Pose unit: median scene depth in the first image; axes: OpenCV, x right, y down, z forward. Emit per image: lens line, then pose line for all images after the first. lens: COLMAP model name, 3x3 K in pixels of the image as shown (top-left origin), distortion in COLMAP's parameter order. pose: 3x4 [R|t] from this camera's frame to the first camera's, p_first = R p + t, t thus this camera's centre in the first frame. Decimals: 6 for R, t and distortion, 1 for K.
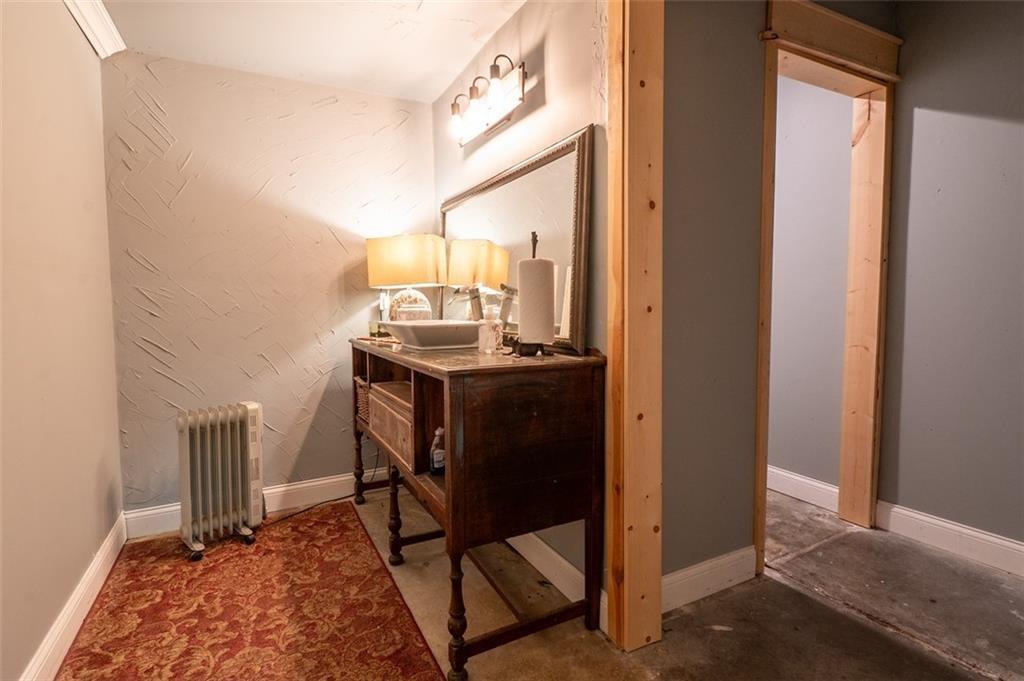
lens RADIAL K [[505.7, 0, 511.3], [0, 505.7, 335.8], [0, 0, 1]] dist [0.001348, 0.000528]
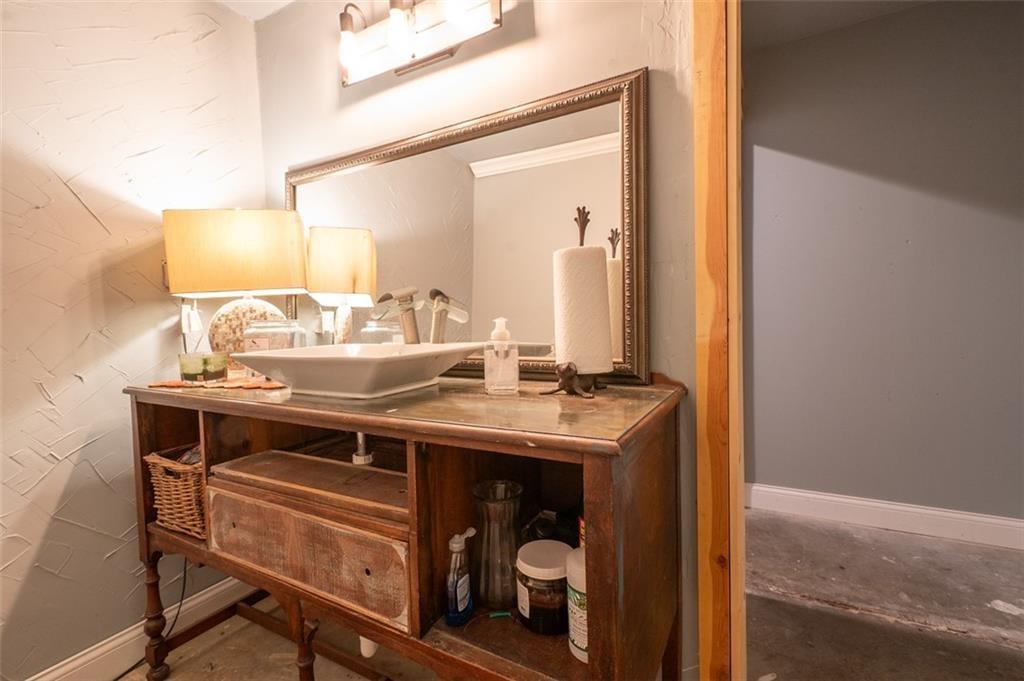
lens RADIAL K [[456.9, 0, 502.9], [0, 456.9, 335.0], [0, 0, 1]] dist [0.005057, 0.000049]
pose [[0.839847, -0.039415, 0.541391, -0.278100], [0.056197, 0.998314, -0.014496, -0.024032], [-0.539907, 0.042599, 0.840646, 0.407011]]
